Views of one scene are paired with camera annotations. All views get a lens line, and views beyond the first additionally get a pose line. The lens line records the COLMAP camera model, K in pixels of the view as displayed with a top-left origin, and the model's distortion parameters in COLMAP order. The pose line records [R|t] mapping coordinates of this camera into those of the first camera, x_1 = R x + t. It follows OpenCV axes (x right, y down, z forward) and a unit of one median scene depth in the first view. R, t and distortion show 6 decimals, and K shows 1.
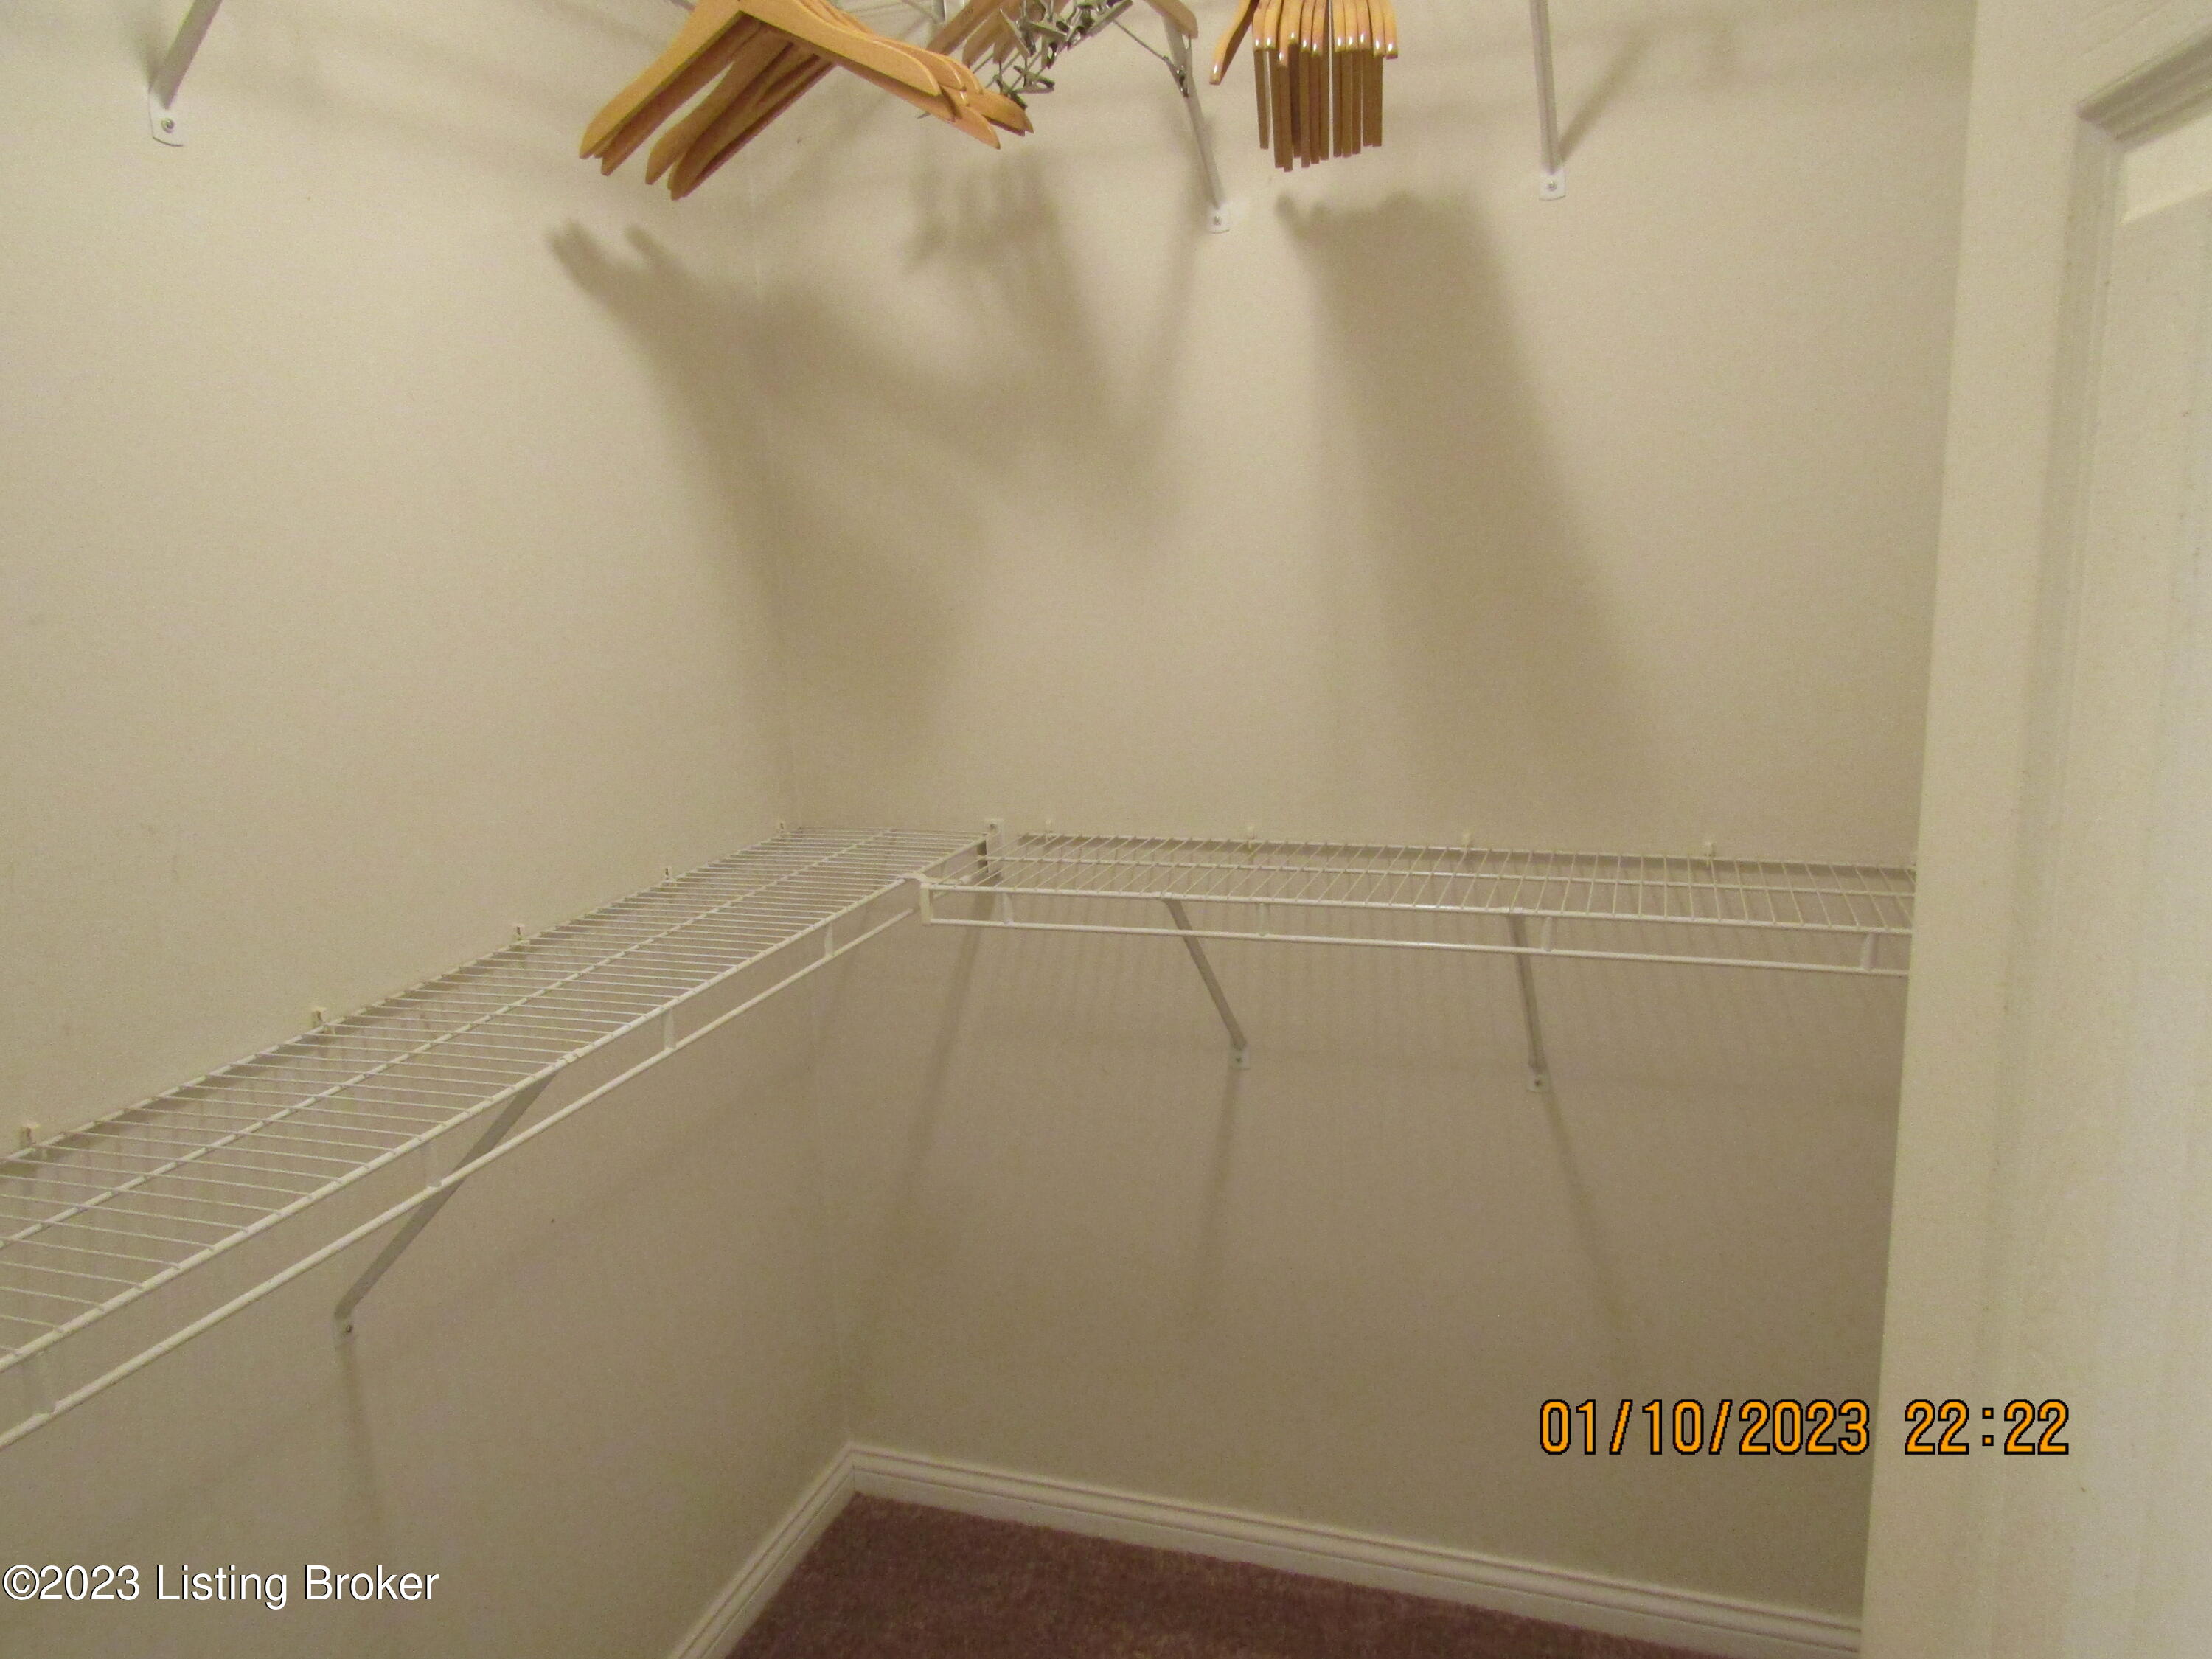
lens RADIAL K [[1567.7, 0, 1112.6], [0, 1567.7, 835.7], [0, 0, 1]] dist [0.001599, -0.000138]
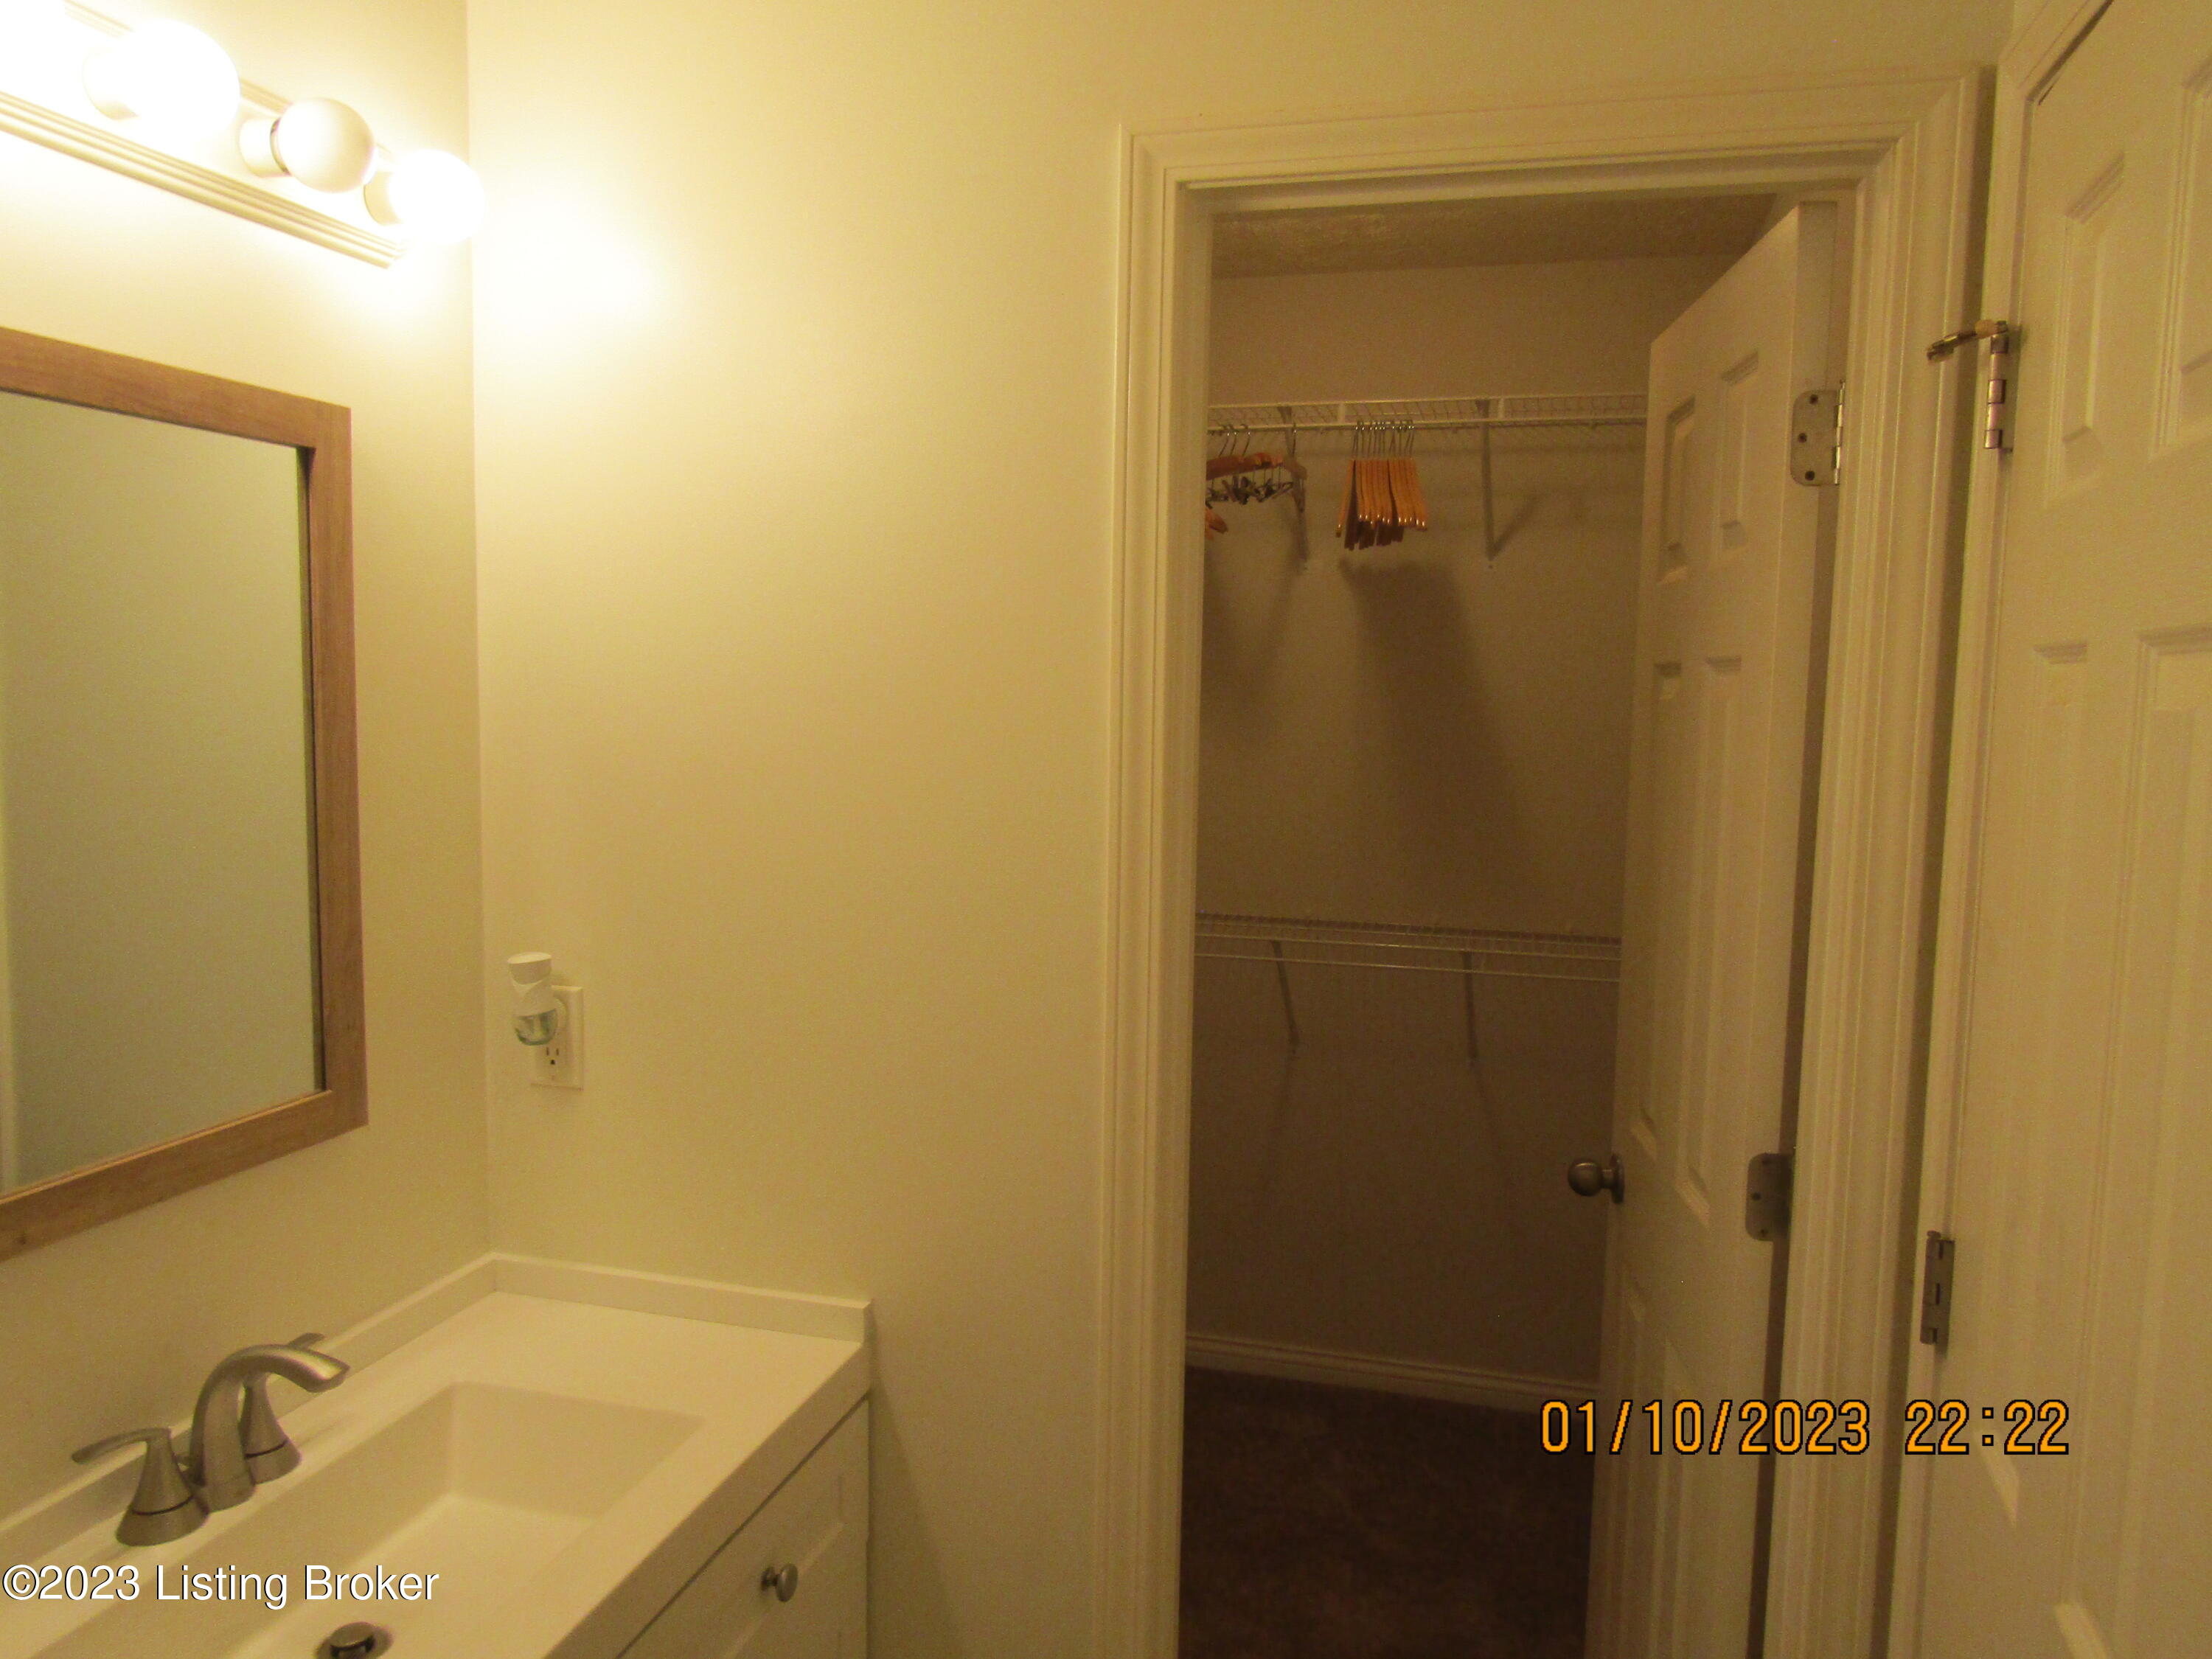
lens RADIAL K [[1567.7, 0, 1100.8], [0, 1567.7, 829.3], [0, 0, 1]] dist [0.001599, -0.000138]
pose [[0.997296, 0.052277, 0.051657, -0.259608], [-0.045626, 0.991424, -0.122464, 0.143734], [-0.057616, 0.119776, 0.991128, -0.776083]]
